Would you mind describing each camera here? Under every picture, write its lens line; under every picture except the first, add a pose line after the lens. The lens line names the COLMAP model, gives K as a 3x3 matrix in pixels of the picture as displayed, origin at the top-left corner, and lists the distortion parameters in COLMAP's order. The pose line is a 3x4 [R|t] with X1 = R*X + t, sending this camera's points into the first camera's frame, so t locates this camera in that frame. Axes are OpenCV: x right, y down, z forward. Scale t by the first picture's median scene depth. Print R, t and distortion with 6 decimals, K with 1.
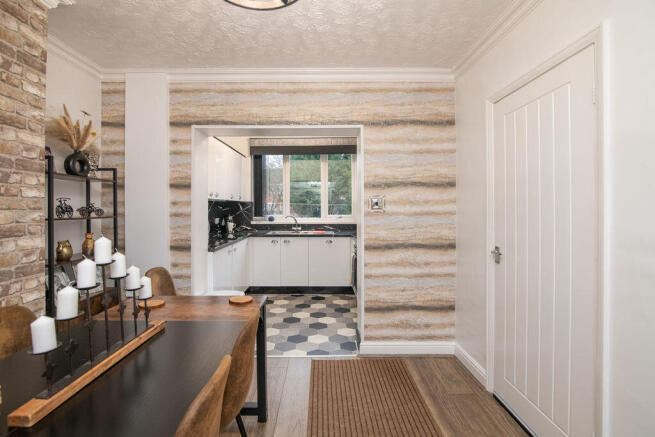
lens RADIAL K [[308.8, 0, 327.3], [0, 308.8, 214.6], [0, 0, 1]] dist [-0.014283, -0.002393]
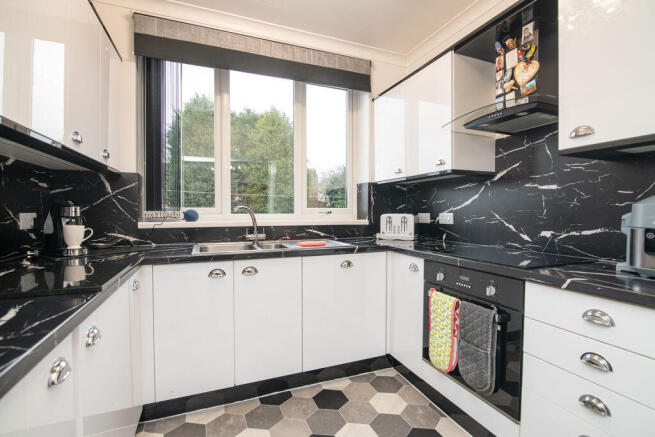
lens RADIAL K [[308.8, 0, 332.8], [0, 308.8, 220.1], [0, 0, 1]] dist [-0.014283, -0.002393]
pose [[0.926286, -0.005316, 0.376784, -0.163386], [0.001994, 0.999956, 0.009205, 0.016775], [-0.376816, -0.007775, 0.926255, 0.535888]]
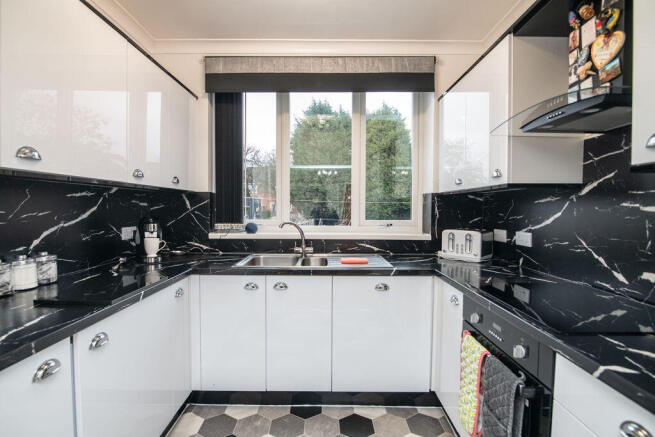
lens RADIAL K [[308.8, 0, 324.3], [0, 308.8, 220.5], [0, 0, 1]] dist [-0.014283, -0.002393]
pose [[0.999828, 0.011367, -0.014632, -0.060974], [-0.011058, 0.999719, 0.020978, -0.009664], [0.014866, -0.020812, 0.999673, 0.527805]]
